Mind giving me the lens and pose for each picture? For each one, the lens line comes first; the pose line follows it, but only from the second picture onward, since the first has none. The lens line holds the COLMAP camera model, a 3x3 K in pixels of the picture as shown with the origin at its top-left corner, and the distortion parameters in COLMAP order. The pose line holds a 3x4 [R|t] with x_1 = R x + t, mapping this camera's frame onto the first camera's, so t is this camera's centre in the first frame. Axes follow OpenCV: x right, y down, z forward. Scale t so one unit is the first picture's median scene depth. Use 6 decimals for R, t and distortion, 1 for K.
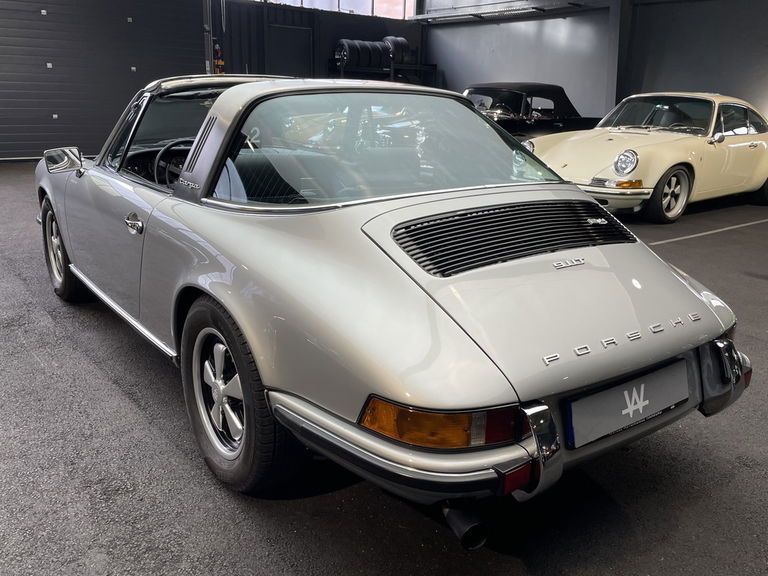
lens RADIAL K [[679.2, 0, 380.8], [0, 679.2, 289.5], [0, 0, 1]] dist [0.066794, -0.061297]
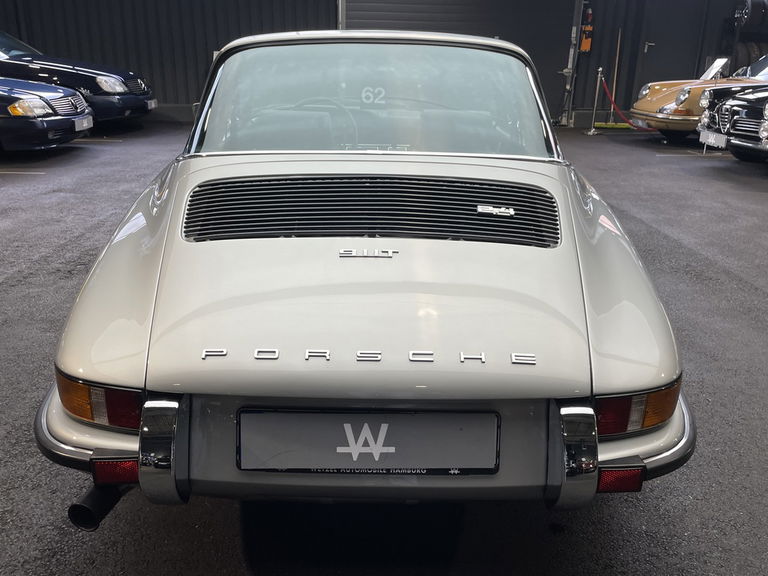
lens RADIAL K [[679.2, 0, 385.6], [0, 679.2, 283.9], [0, 0, 1]] dist [0.066794, -0.061297]
pose [[0.812826, 0.179363, -0.554205, 0.787103], [-0.162957, 0.983443, 0.079279, -0.073875], [0.559249, 0.025872, 0.828596, 0.386531]]
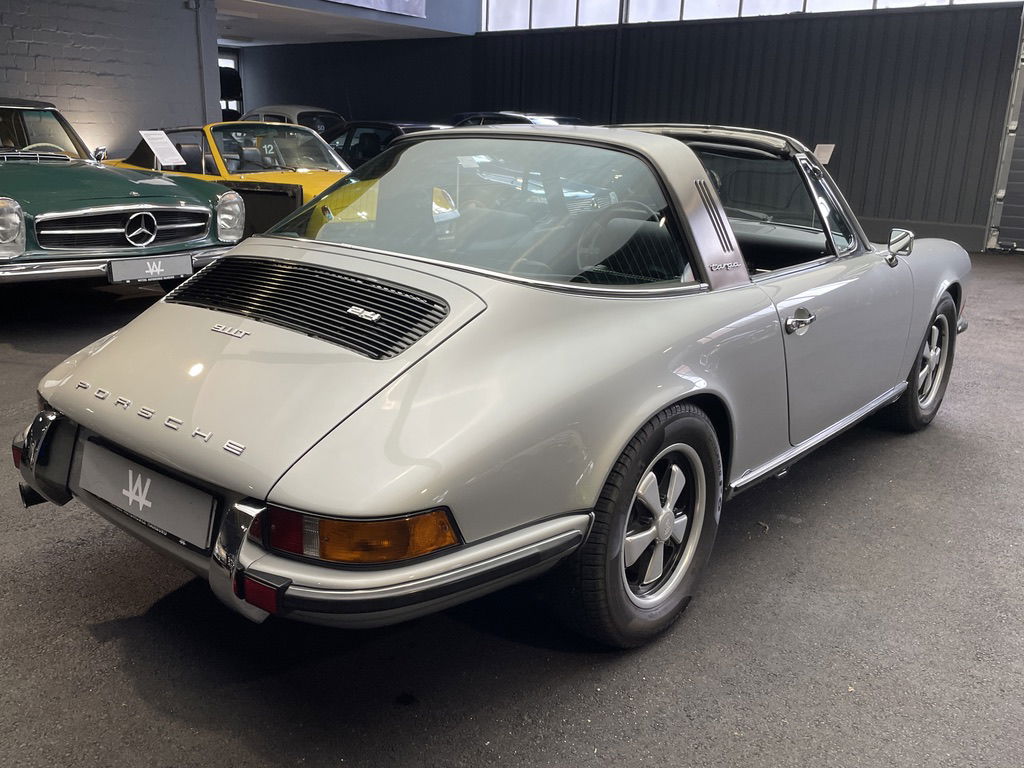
lens RADIAL K [[905.6, 0, 514.1], [0, 905.6, 381.9], [0, 0, 1]] dist [0.066794, -0.061297]
pose [[0.247695, 0.245390, -0.937246, 1.510479], [-0.298756, 0.939595, 0.167050, -0.286216], [0.921625, 0.238630, 0.306045, 1.064184]]
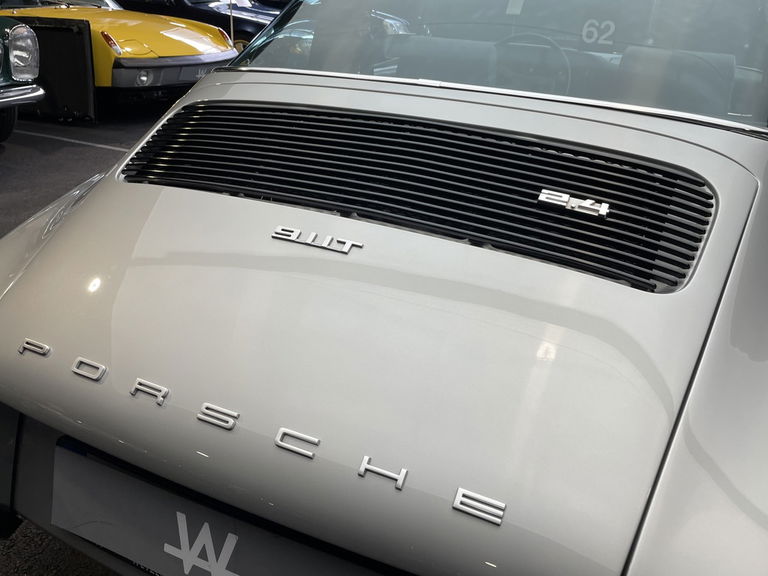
lens RADIAL K [[679.2, 0, 384.0], [0, 679.2, 293.0], [0, 0, 1]] dist [0.066794, -0.061297]
pose [[0.472130, 0.351511, -0.808414, 0.743141], [-0.288883, 0.928114, 0.234844, -0.137707], [0.832850, 0.122660, 0.539736, 0.845148]]
